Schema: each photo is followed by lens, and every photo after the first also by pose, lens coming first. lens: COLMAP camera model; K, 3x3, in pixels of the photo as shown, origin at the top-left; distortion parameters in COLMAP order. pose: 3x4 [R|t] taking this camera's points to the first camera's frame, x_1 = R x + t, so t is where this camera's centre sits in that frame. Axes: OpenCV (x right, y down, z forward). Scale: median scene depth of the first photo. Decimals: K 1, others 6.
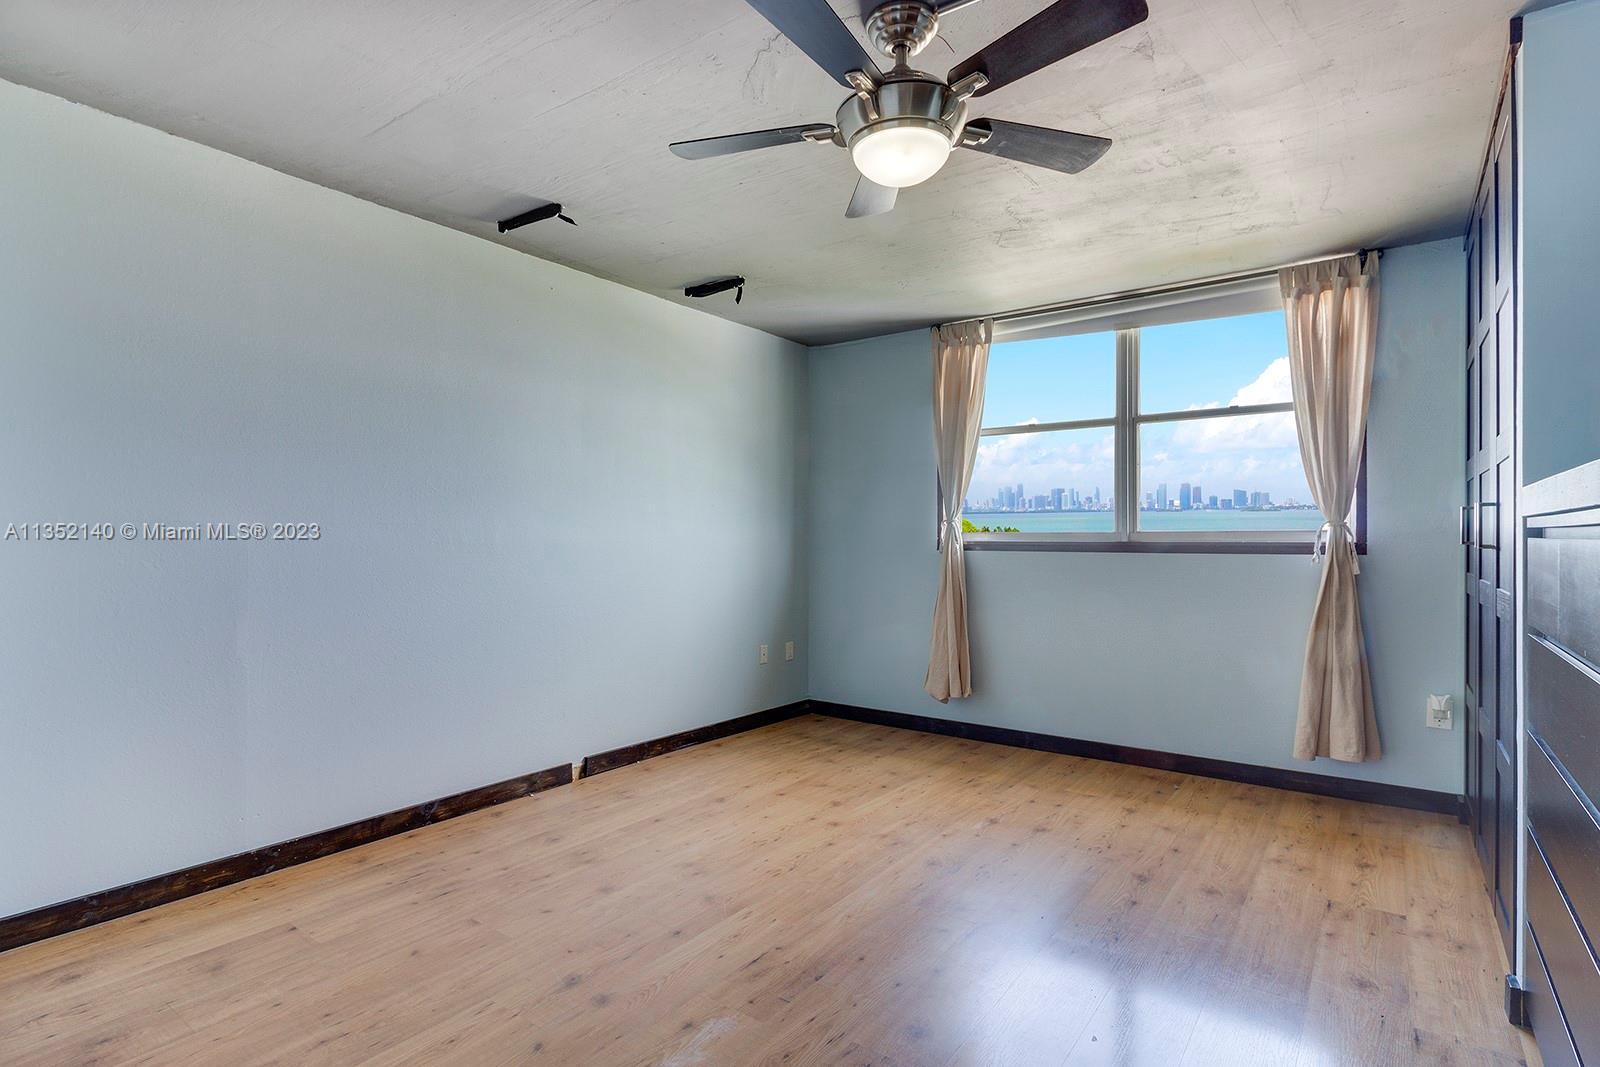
lens RADIAL K [[758.6, 0, 793.8], [0, 758.6, 517.4], [0, 0, 1]] dist [0.011789, -0.006535]
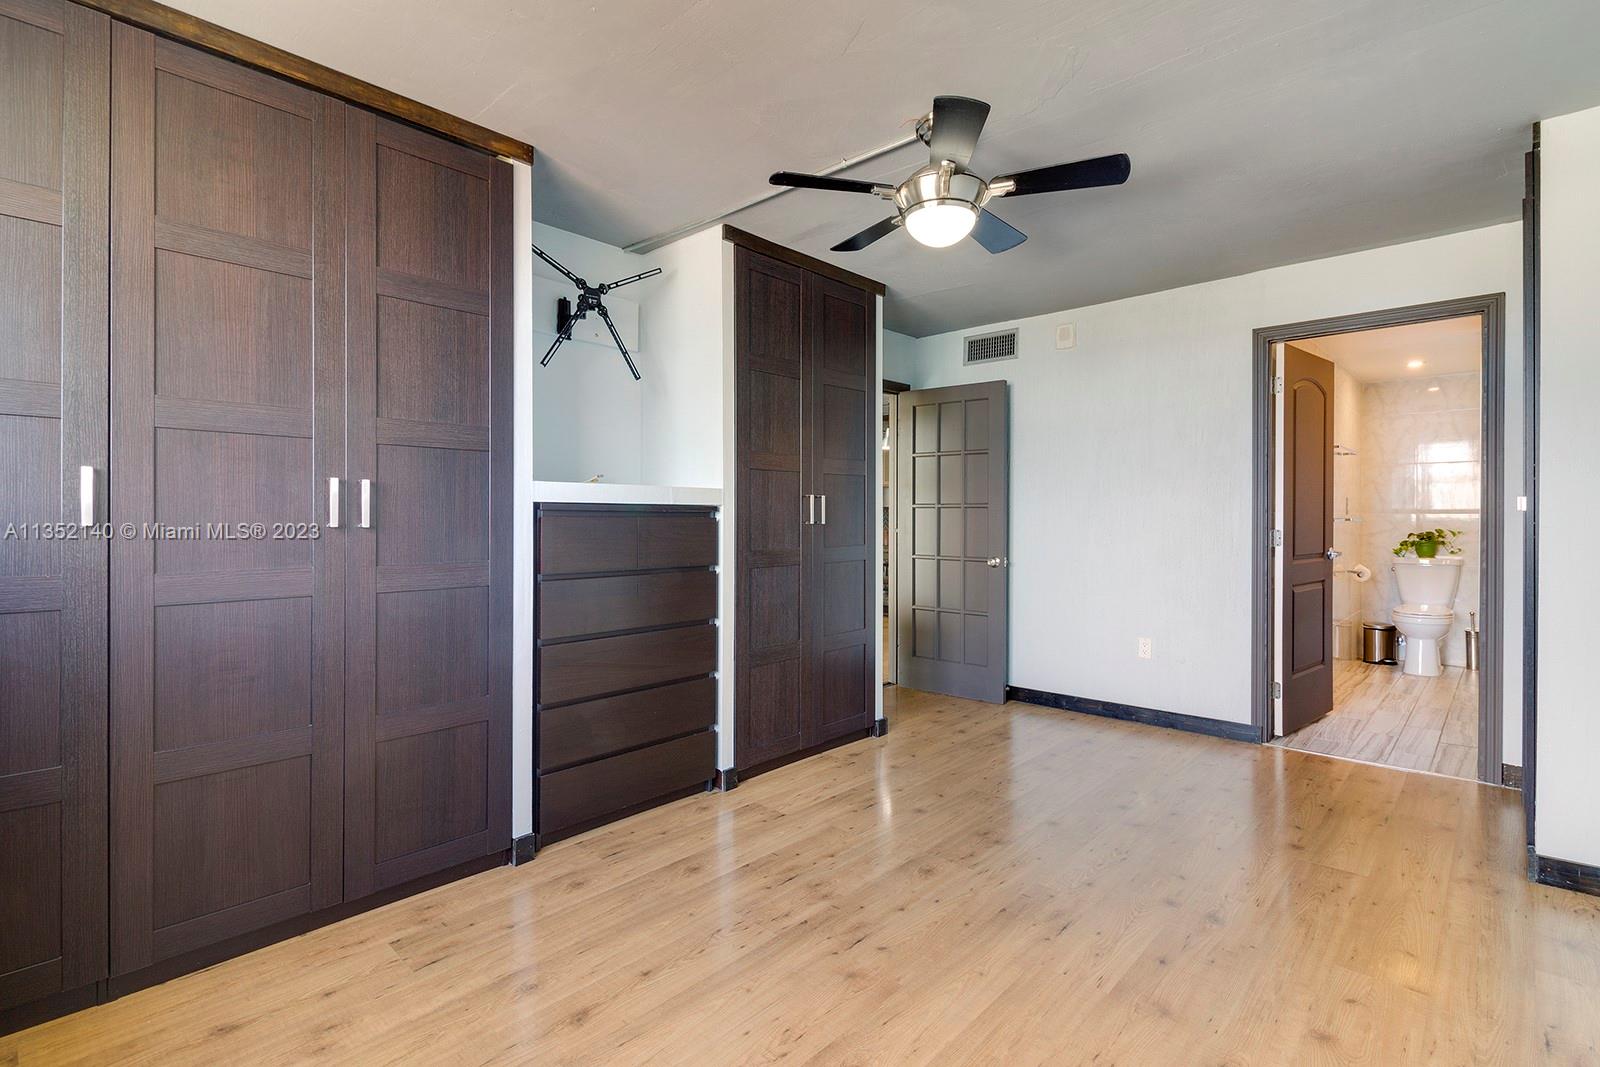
lens RADIAL K [[758.6, 0, 793.8], [0, 758.6, 517.4], [0, 0, 1]] dist [0.011789, -0.006535]
pose [[-0.991563, -0.000696, 0.129627, 0.178590], [-0.003306, 0.999796, -0.019926, 0.004203], [-0.129587, -0.020187, -0.991363, 1.962610]]
